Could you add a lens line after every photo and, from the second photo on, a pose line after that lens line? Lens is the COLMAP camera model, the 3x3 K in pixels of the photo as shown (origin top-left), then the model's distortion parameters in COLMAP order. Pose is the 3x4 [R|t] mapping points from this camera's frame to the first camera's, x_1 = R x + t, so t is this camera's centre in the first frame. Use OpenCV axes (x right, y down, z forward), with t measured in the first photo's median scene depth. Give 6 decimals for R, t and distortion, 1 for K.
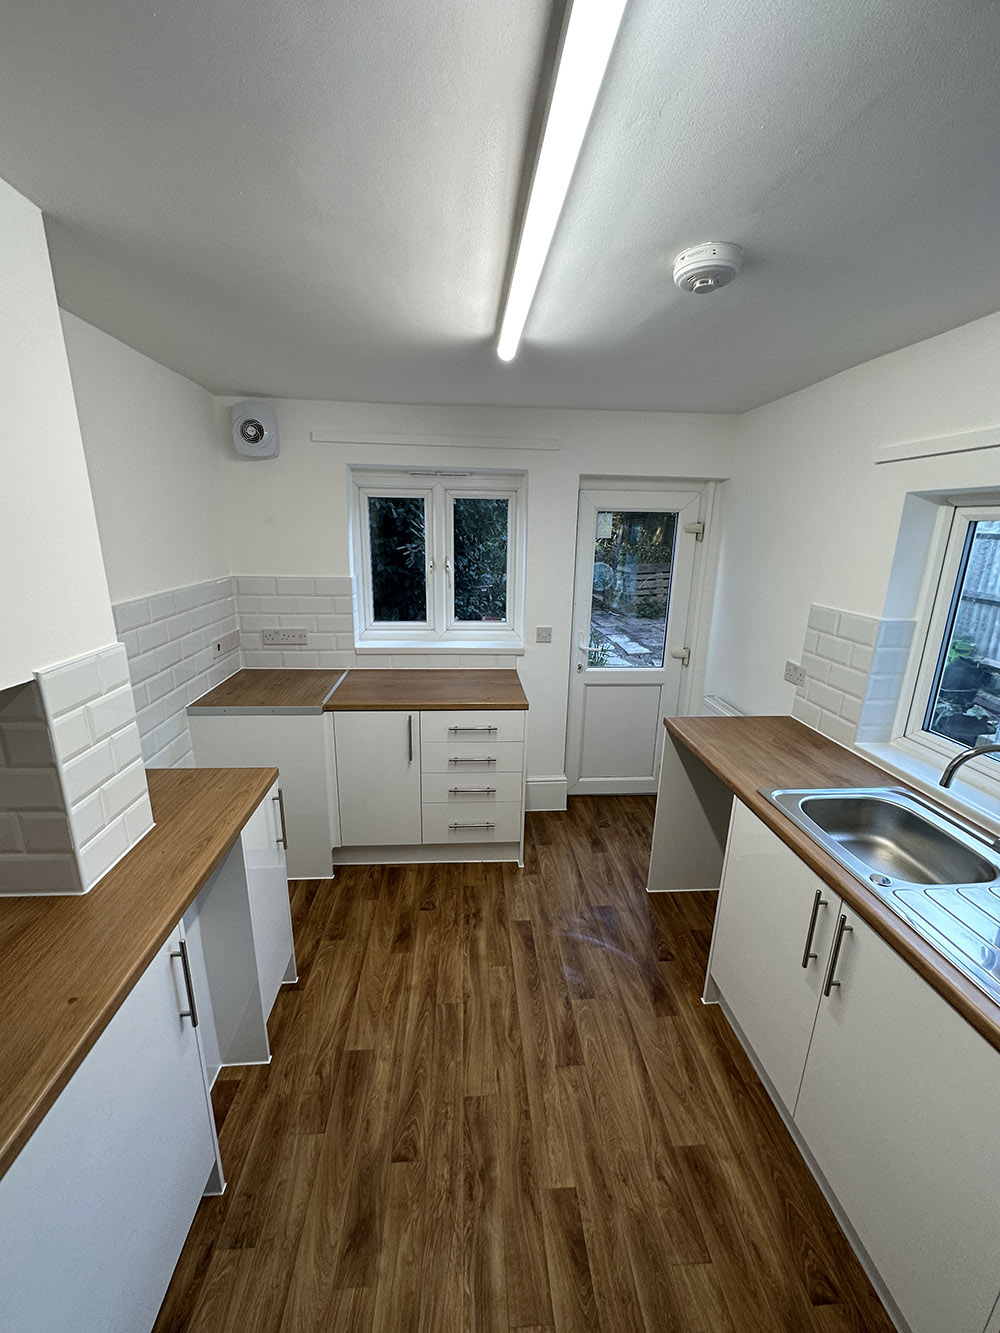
lens RADIAL K [[534.6, 0, 500.0], [0, 534.6, 666.5], [0, 0, 1]] dist [-0.001183, 0.000434]
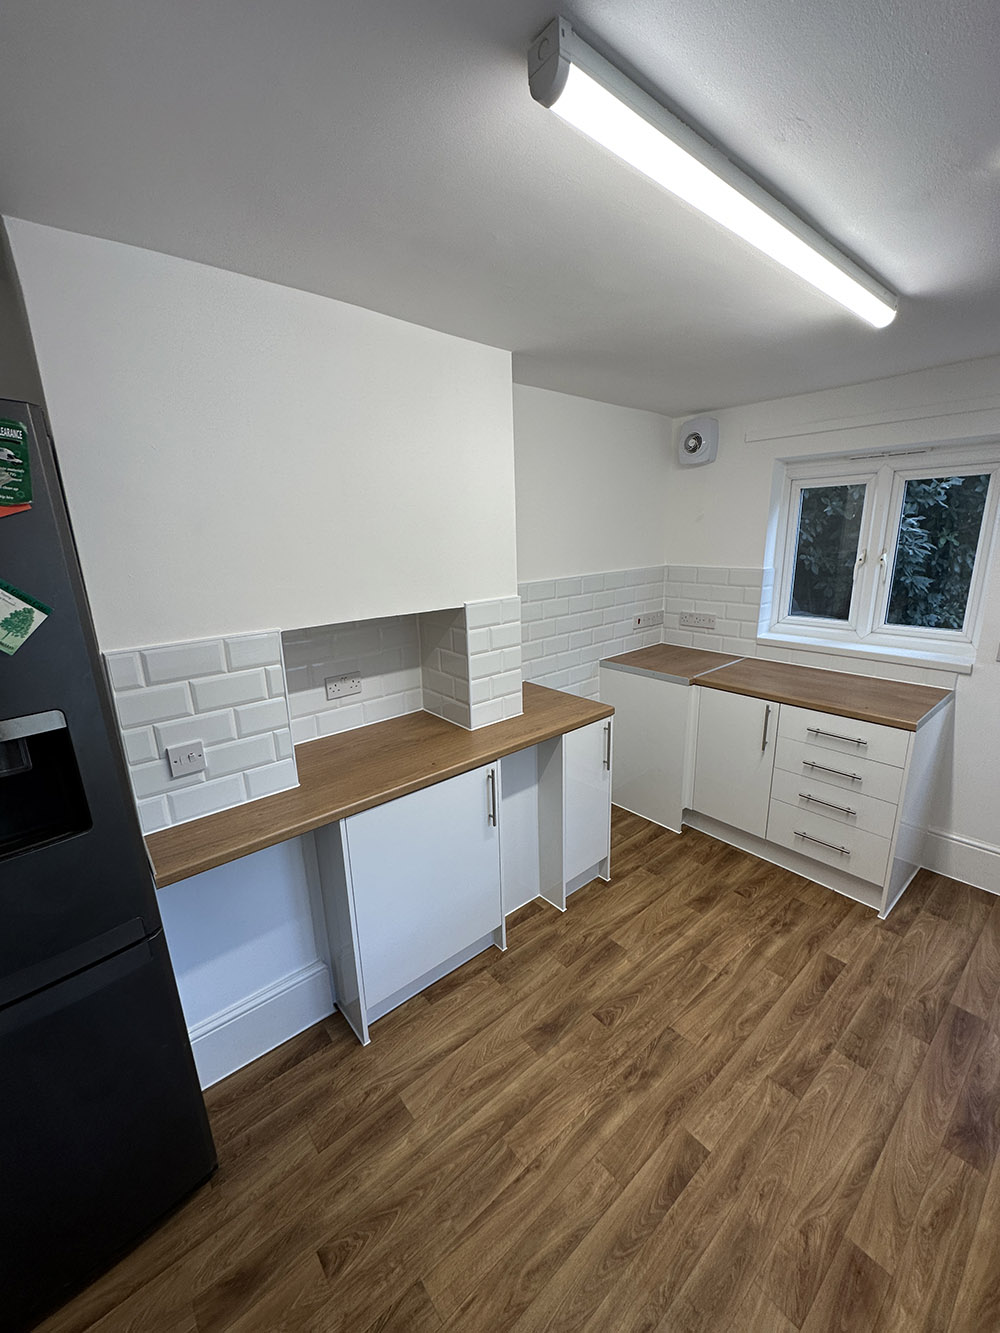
lens RADIAL K [[542.0, 0, 500.0], [0, 542.0, 666.5], [0, 0, 1]] dist [0.000127, 0.000172]
pose [[0.580705, 0.165114, -0.797195, 0.397883], [-0.169391, 0.982292, 0.080060, 0.028192], [0.796297, 0.088547, 0.598390, -0.020445]]
